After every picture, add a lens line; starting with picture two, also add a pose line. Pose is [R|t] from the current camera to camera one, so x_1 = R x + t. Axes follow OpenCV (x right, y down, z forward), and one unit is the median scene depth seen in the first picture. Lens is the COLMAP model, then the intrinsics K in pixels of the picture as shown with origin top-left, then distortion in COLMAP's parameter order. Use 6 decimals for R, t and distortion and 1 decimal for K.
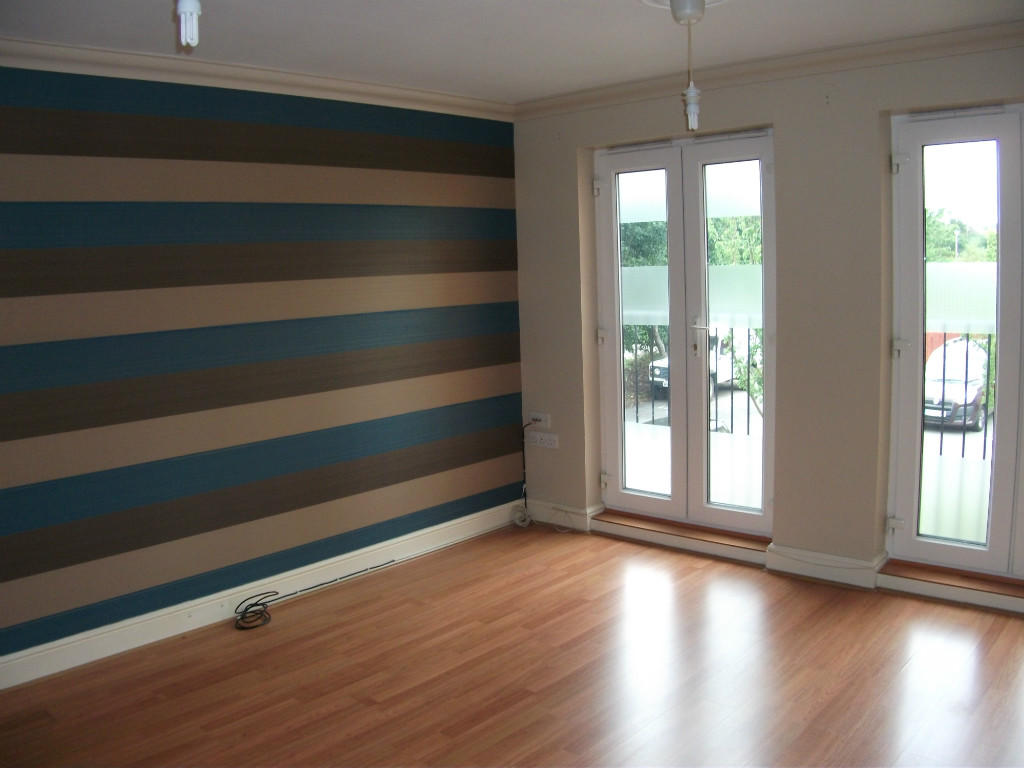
lens RADIAL K [[861.9, 0, 512.0], [0, 861.9, 384.0], [0, 0, 1]] dist [-0.350688, 0.181505]
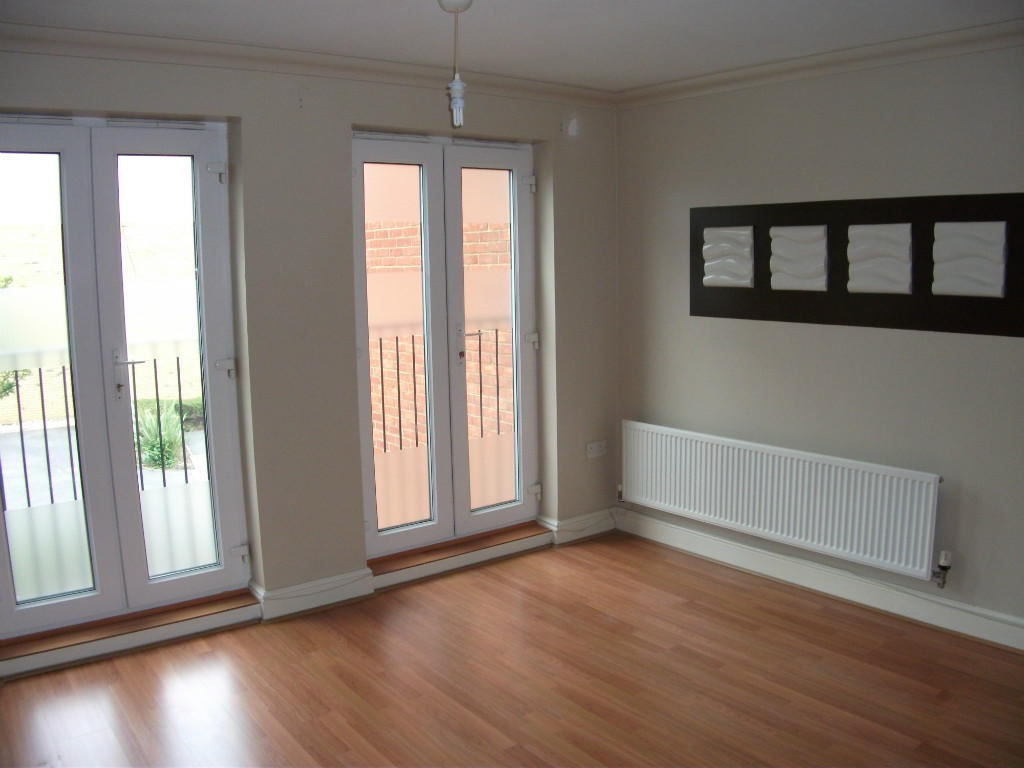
lens RADIAL K [[848.6, 0, 512.0], [0, 848.6, 384.0], [0, 0, 1]] dist [0.001844, -0.125089]
pose [[0.203274, -0.089043, 0.975065, -0.565894], [0.148689, 0.987114, 0.059146, -0.046968], [-0.967766, 0.132959, 0.213894, 0.569261]]
